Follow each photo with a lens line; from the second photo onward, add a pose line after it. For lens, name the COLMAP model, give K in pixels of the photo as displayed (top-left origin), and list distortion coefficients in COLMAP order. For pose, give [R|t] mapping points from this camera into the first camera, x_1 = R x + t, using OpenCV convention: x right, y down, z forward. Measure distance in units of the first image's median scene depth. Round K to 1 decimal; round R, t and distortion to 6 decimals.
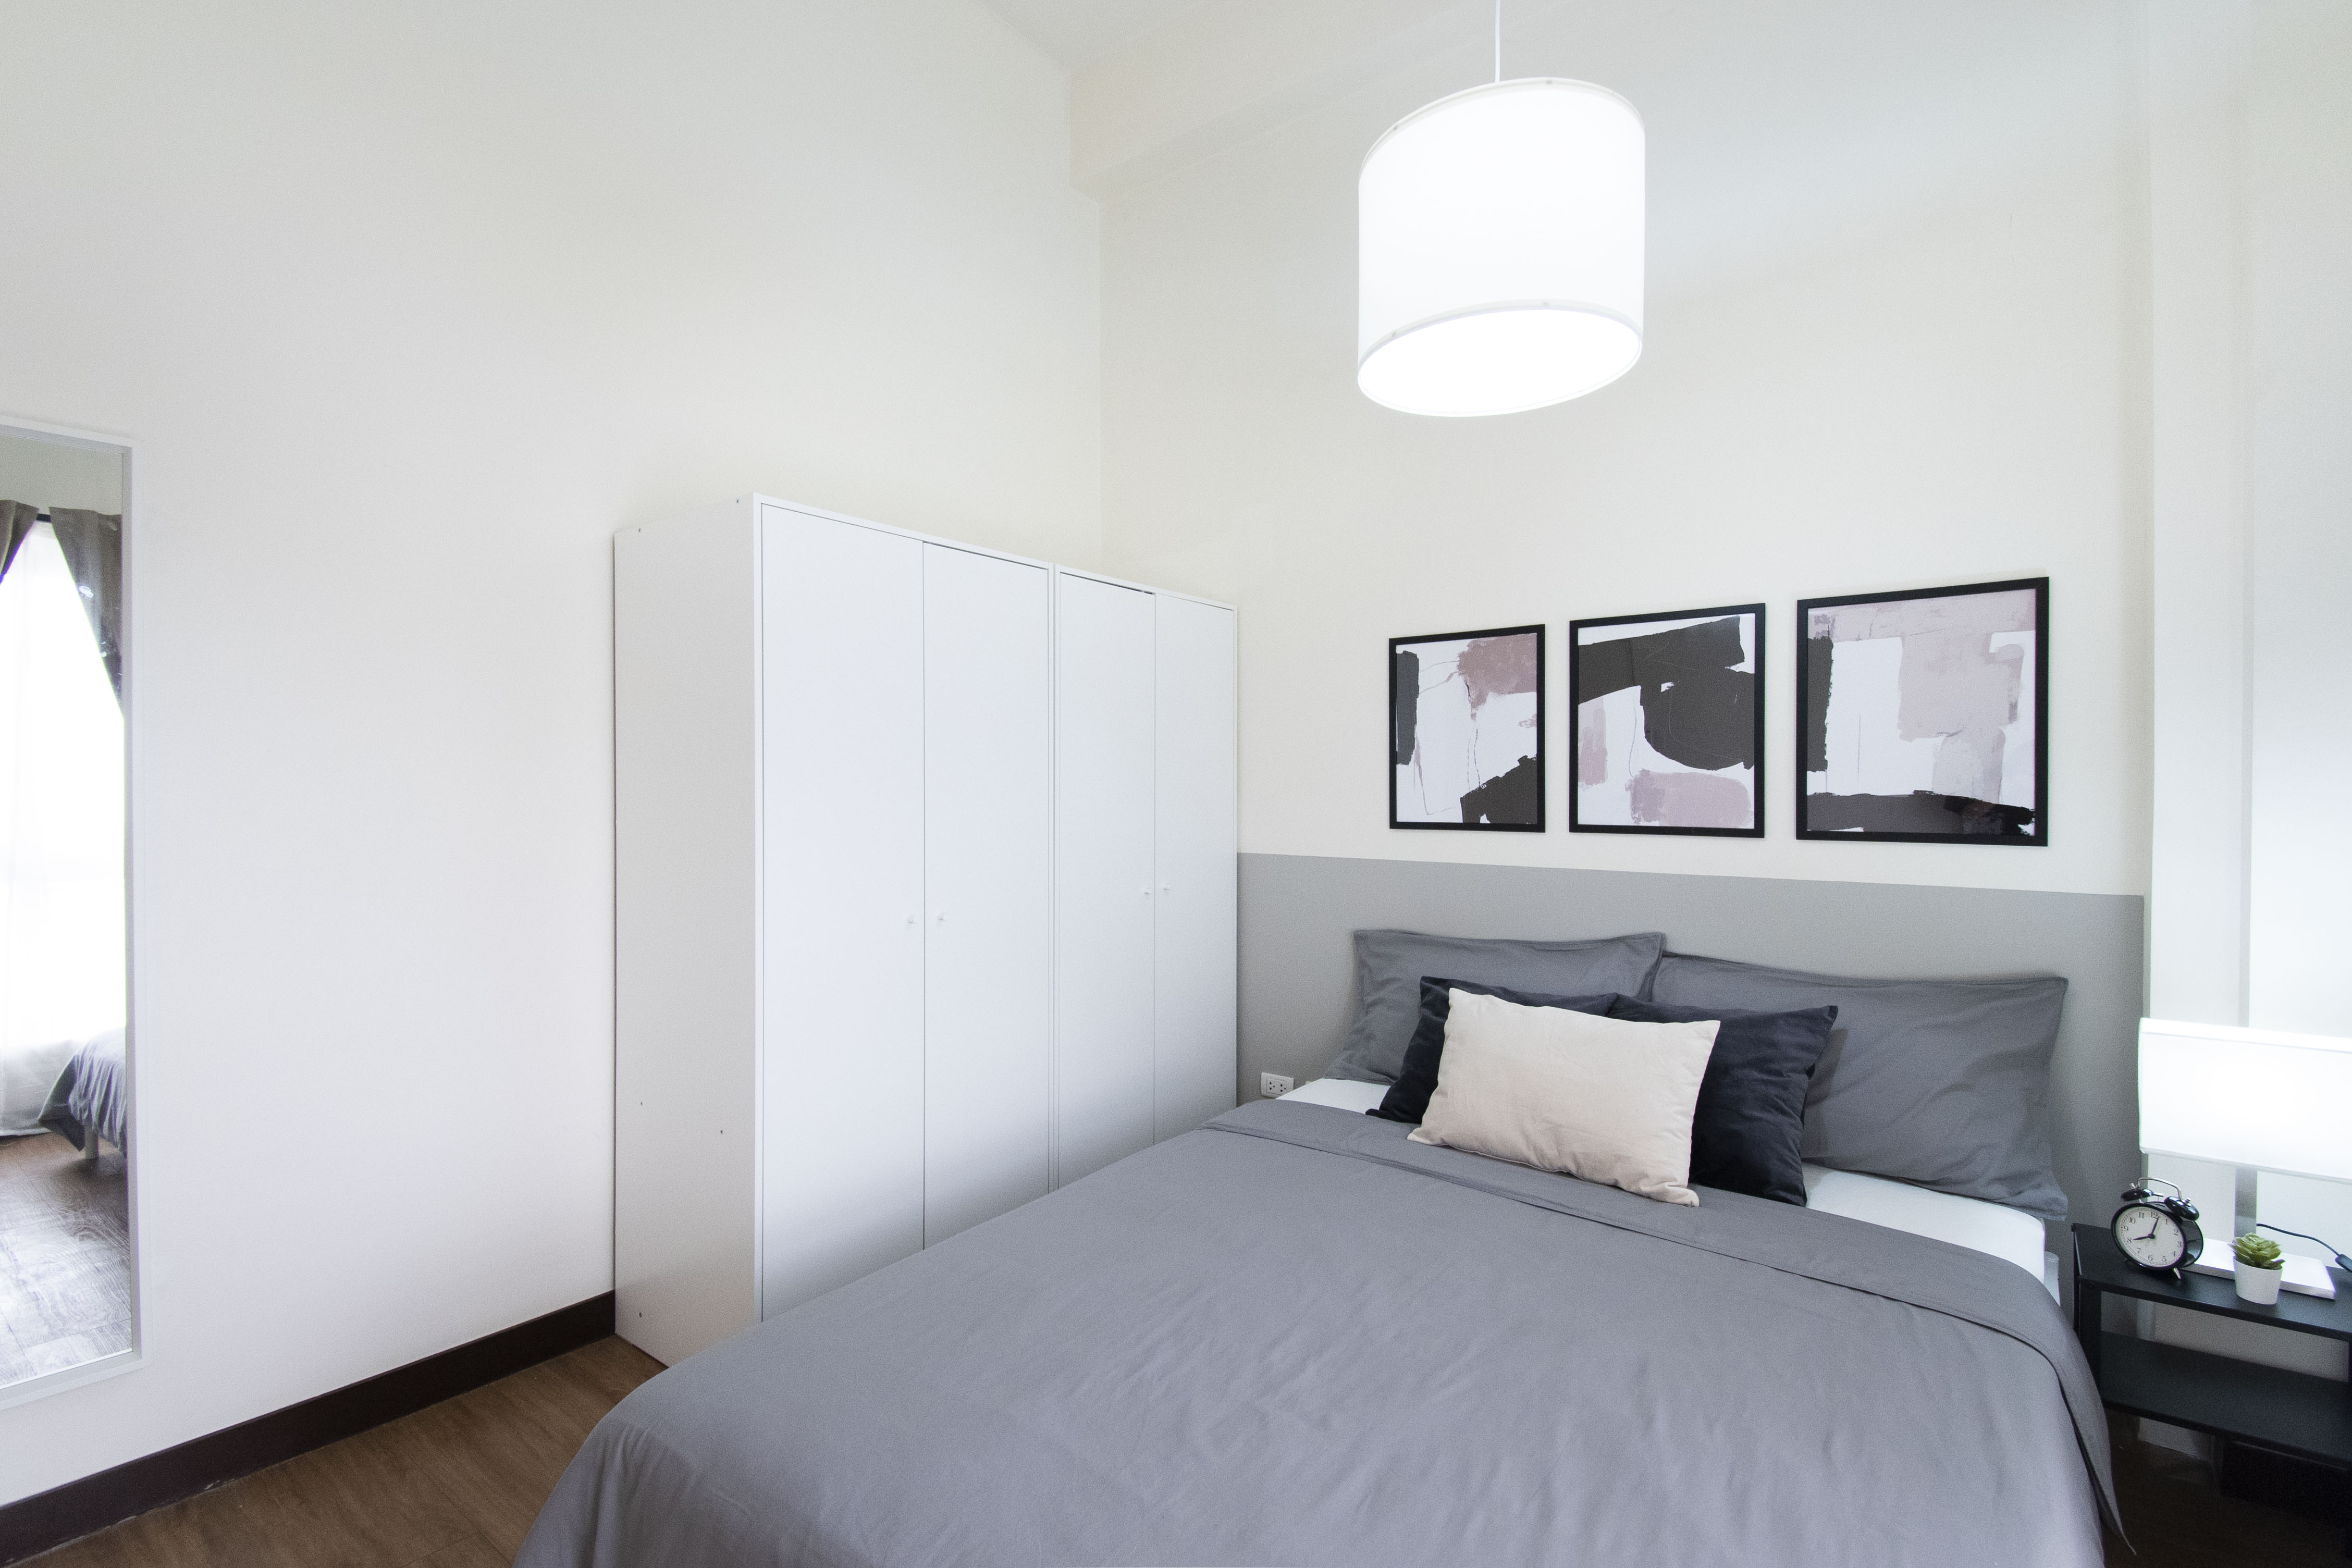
lens RADIAL K [[1067.5, 0, 1176.0], [0, 1067.5, 784.0], [0, 0, 1]] dist [0.029149, -0.027420]
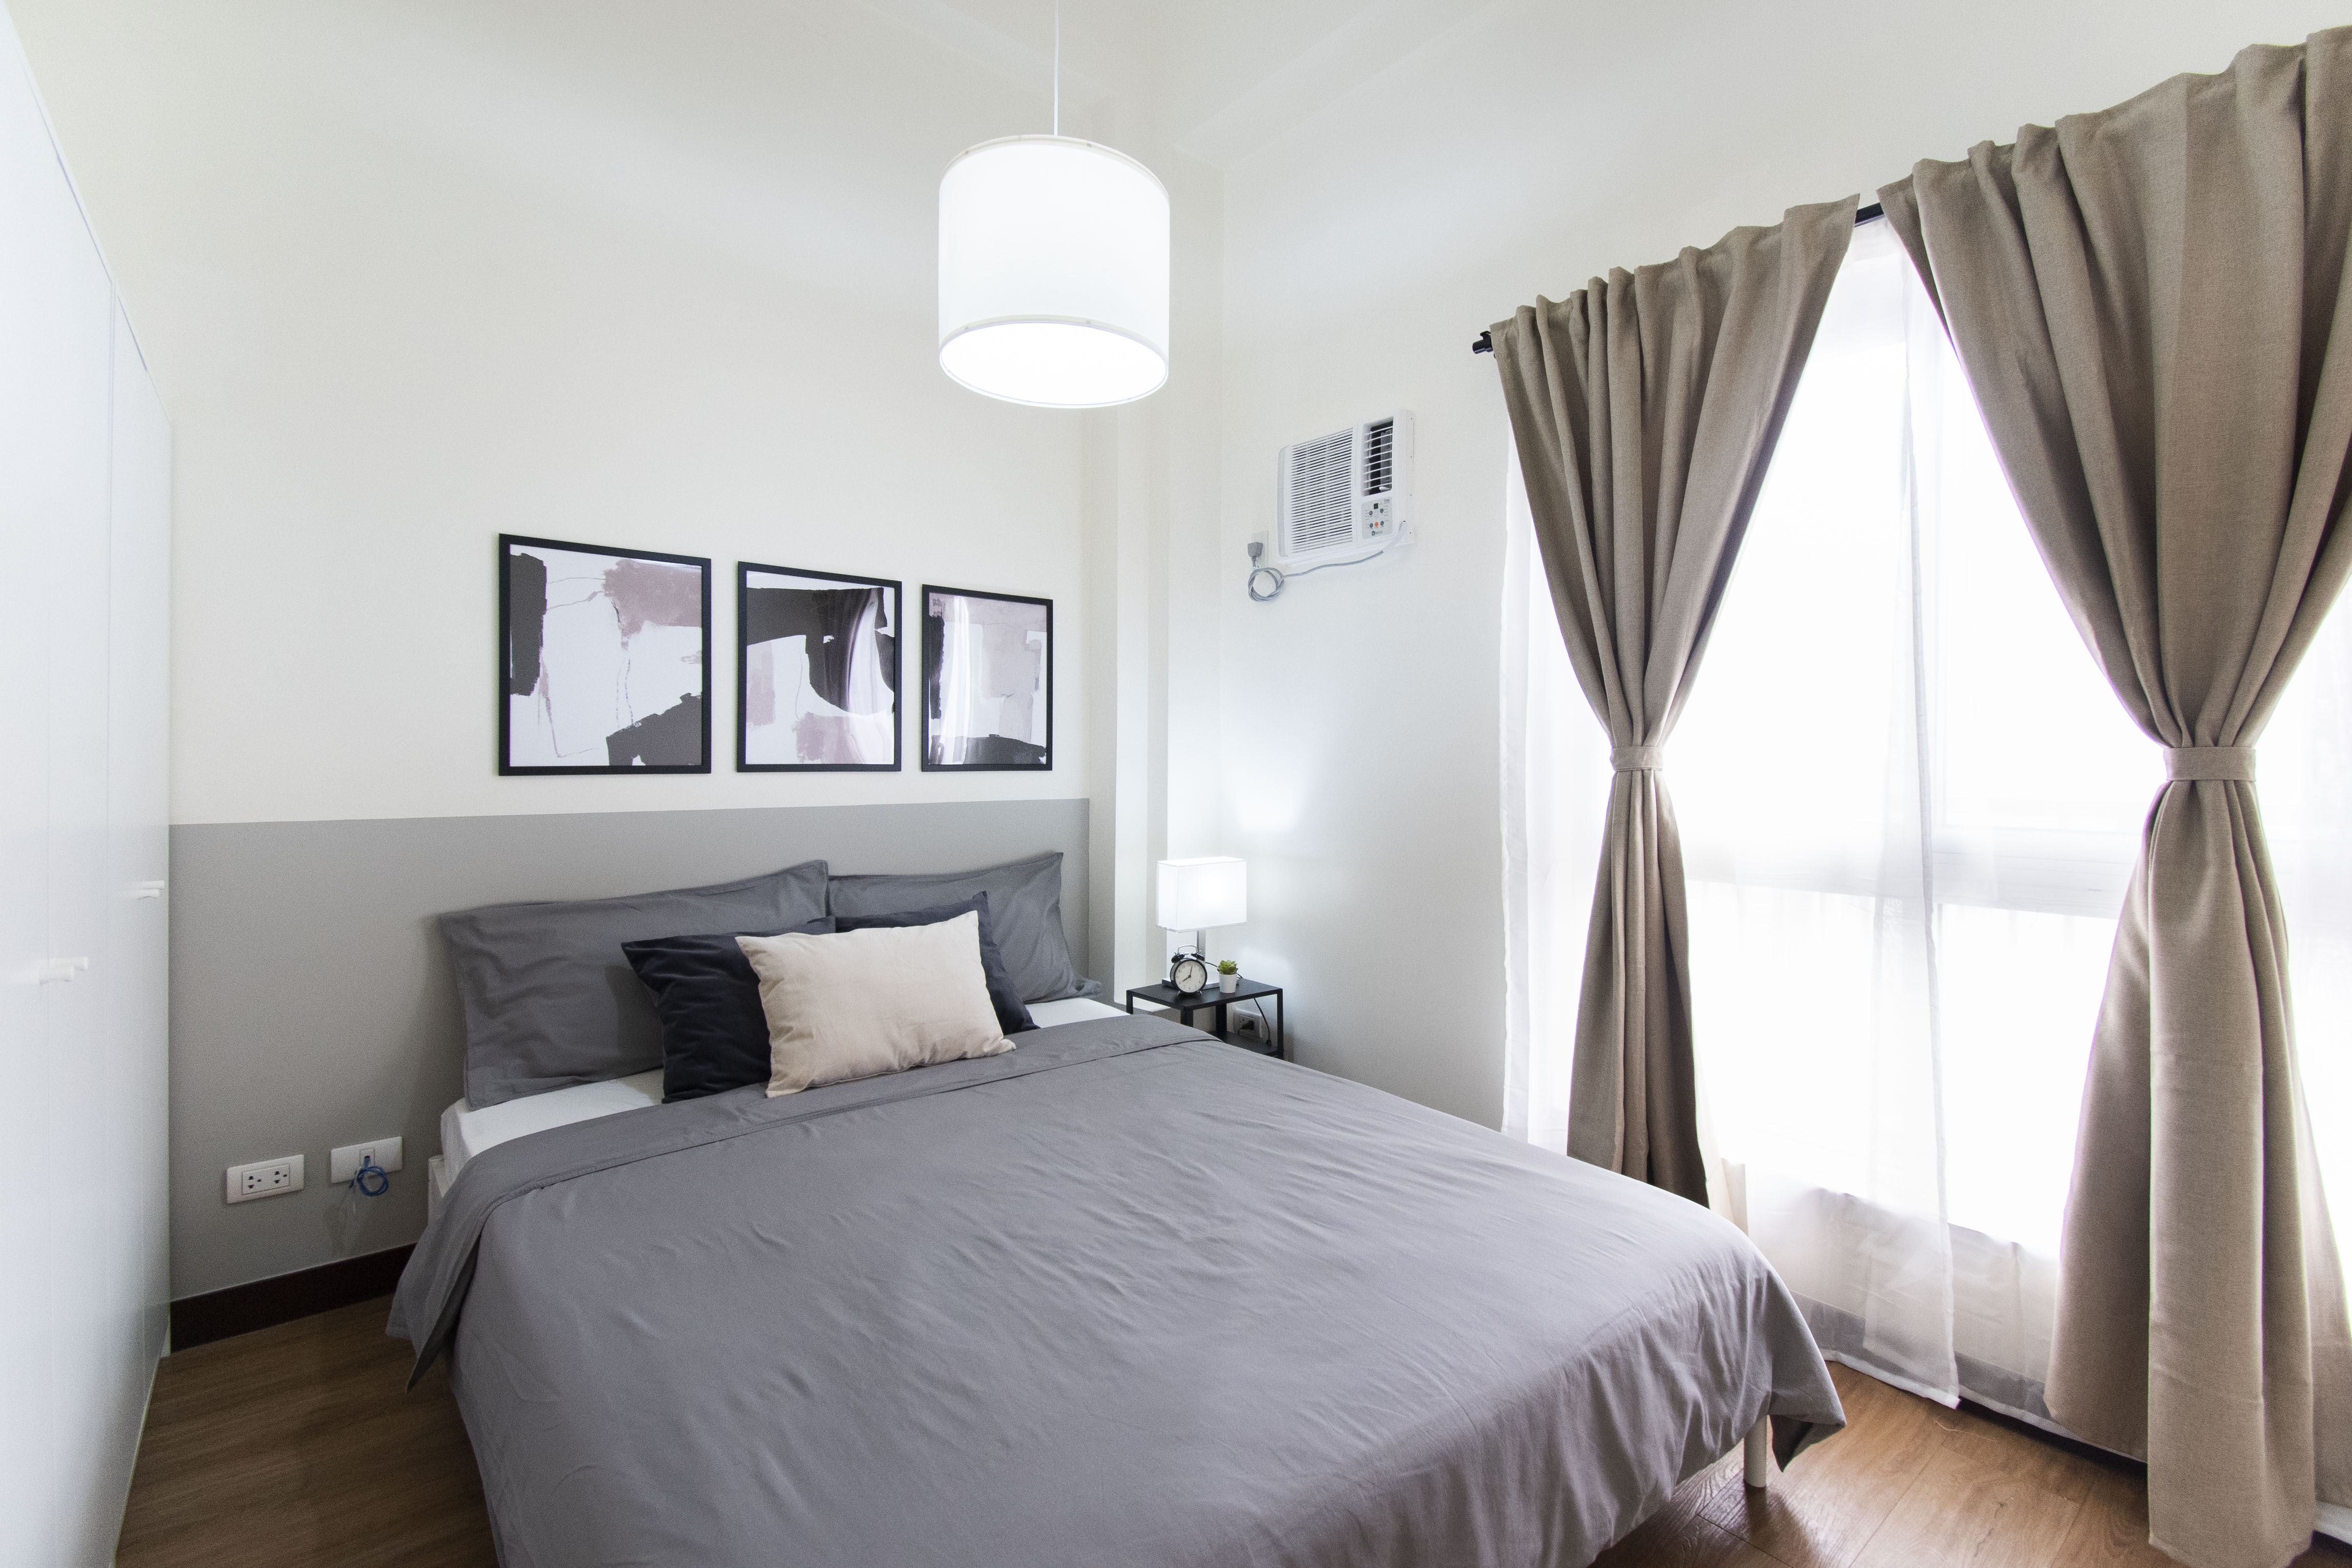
lens RADIAL K [[1082.2, 0, 1180.6], [0, 1082.2, 752.5], [0, 0, 1]] dist [0.003479, -0.016853]
pose [[0.180747, 0.002590, 0.983526, -0.571422], [-0.007848, 0.999968, -0.001191, 0.025383], [-0.983498, -0.007503, 0.180762, 0.422394]]
